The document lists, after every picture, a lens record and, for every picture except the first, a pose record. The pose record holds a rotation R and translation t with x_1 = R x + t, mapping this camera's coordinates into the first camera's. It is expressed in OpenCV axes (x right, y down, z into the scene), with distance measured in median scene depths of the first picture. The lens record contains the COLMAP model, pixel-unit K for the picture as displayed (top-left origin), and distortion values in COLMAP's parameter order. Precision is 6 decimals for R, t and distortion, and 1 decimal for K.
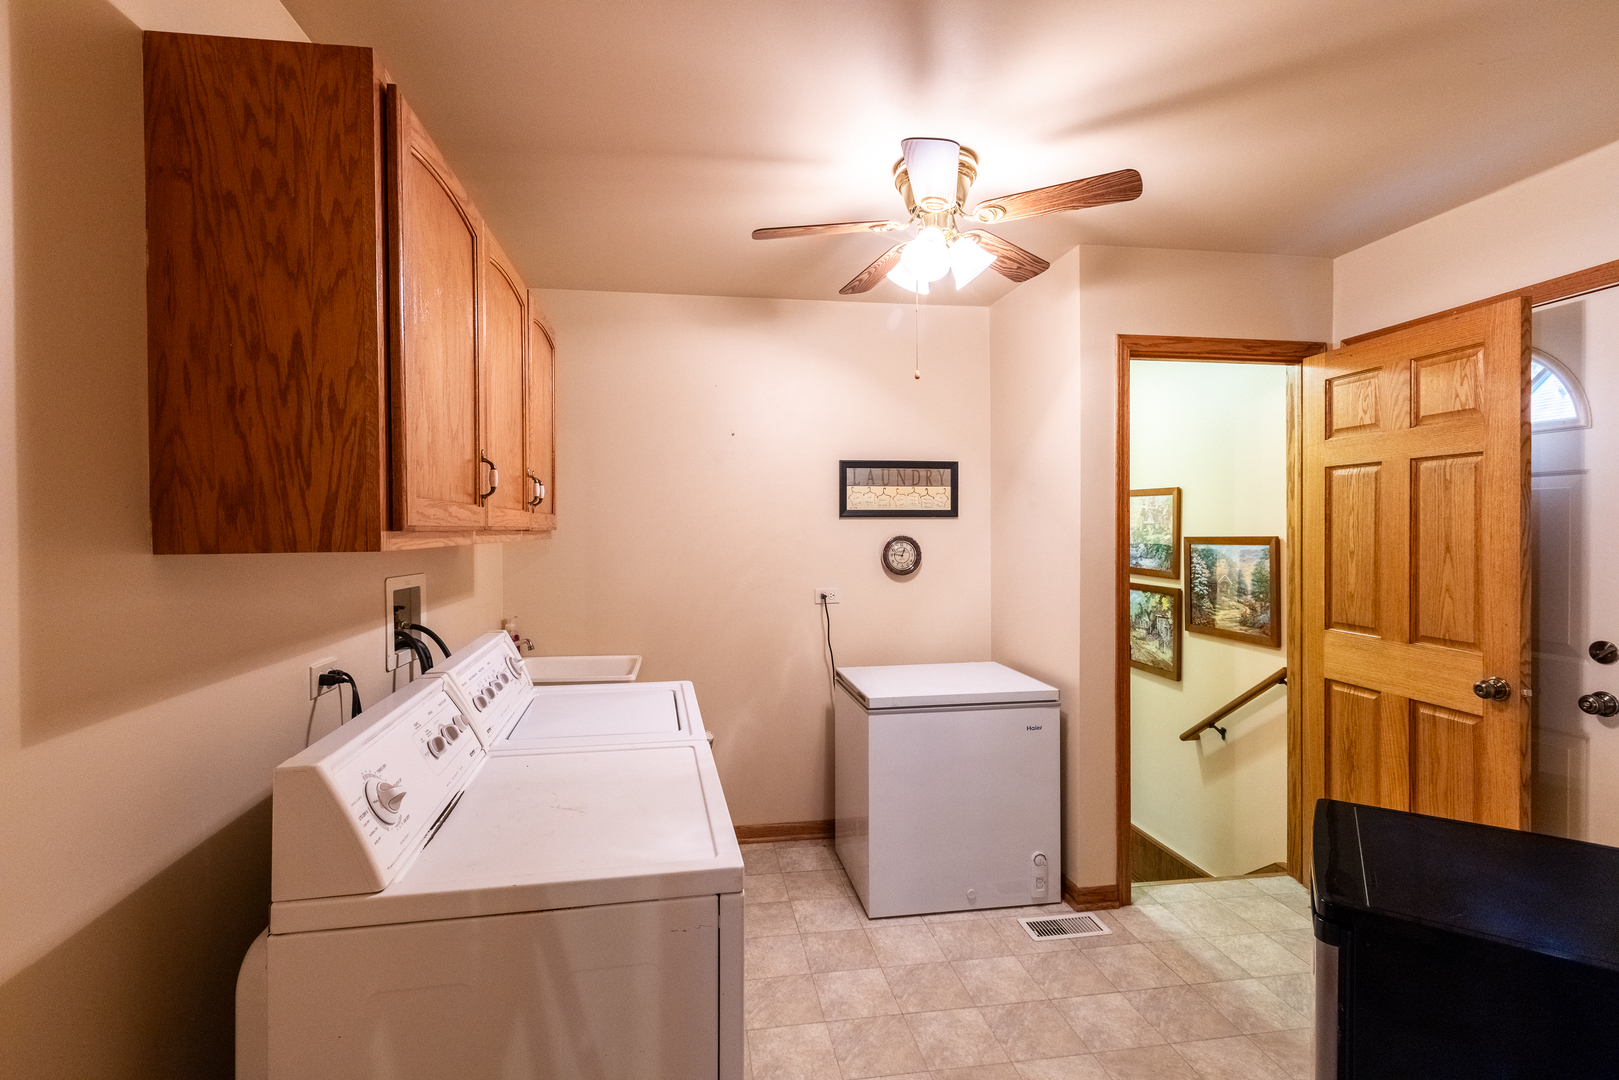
lens RADIAL K [[727.8, 0, 805.6], [0, 727.8, 539.2], [0, 0, 1]] dist [-0.000333, -0.000122]
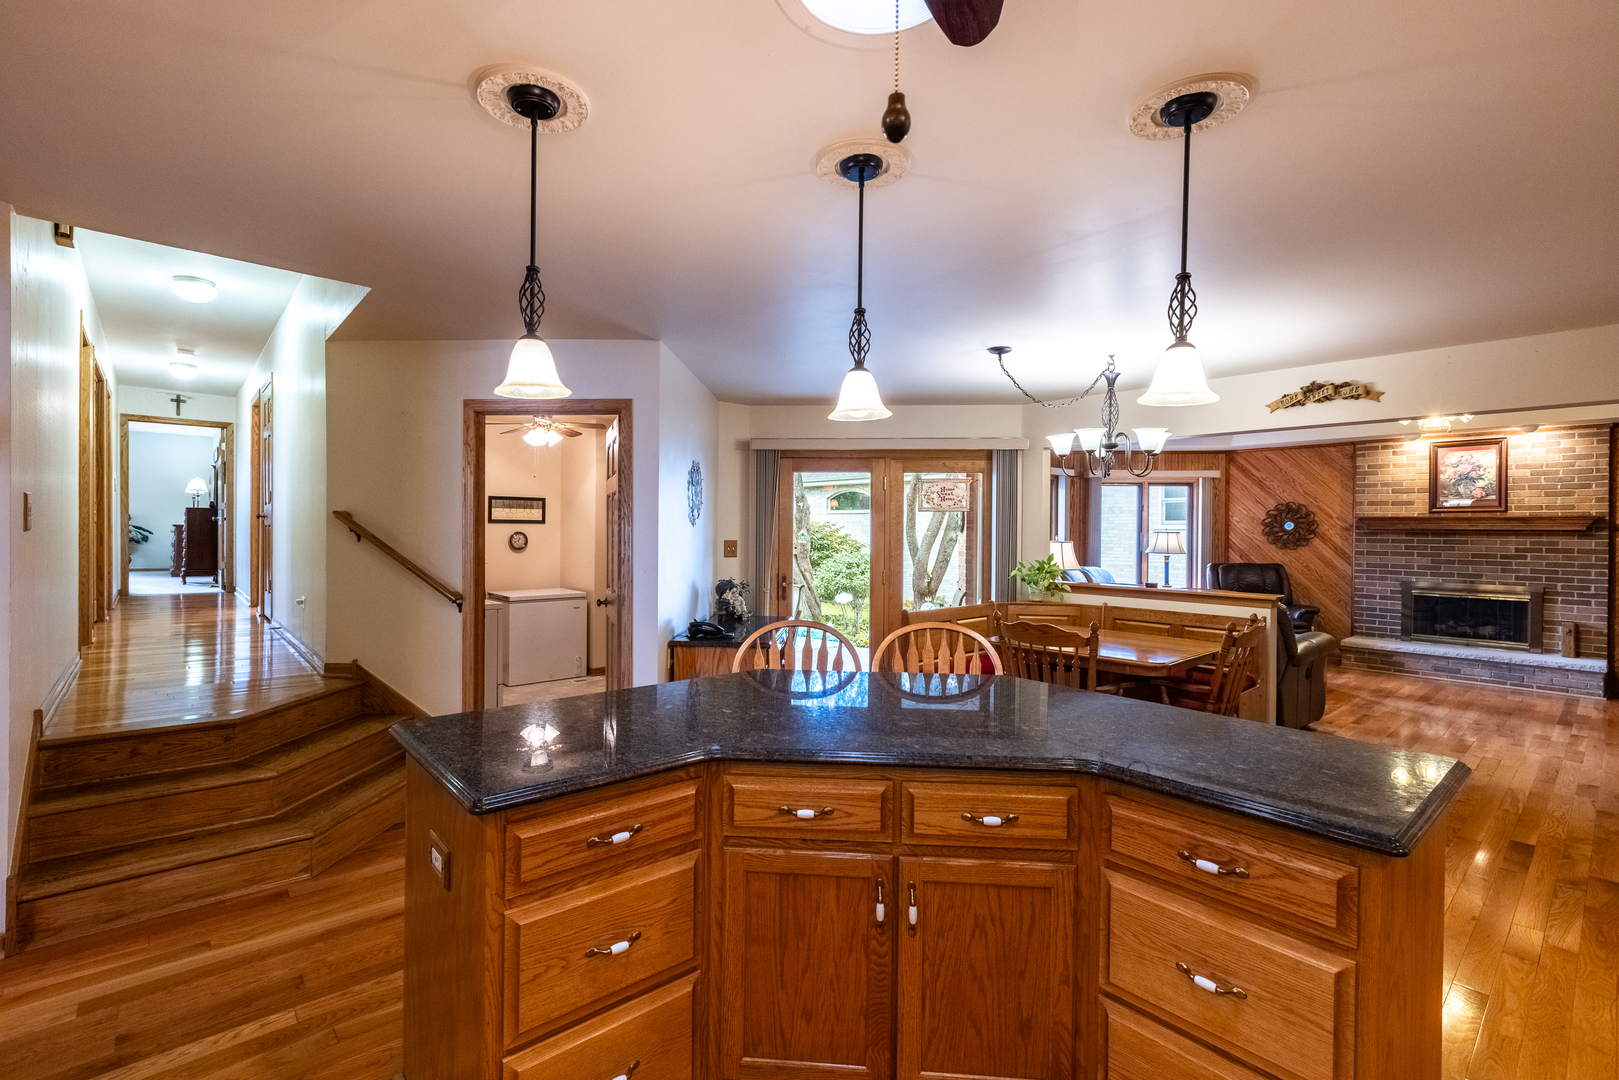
lens RADIAL K [[727.8, 0, 804.9], [0, 727.8, 536.2], [0, 0, 1]] dist [-0.000333, -0.000122]
pose [[0.844158, 0.008384, 0.536029, -0.316054], [-0.010964, 0.999939, 0.001627, -0.004060], [-0.535982, -0.007251, 0.844198, -1.313848]]
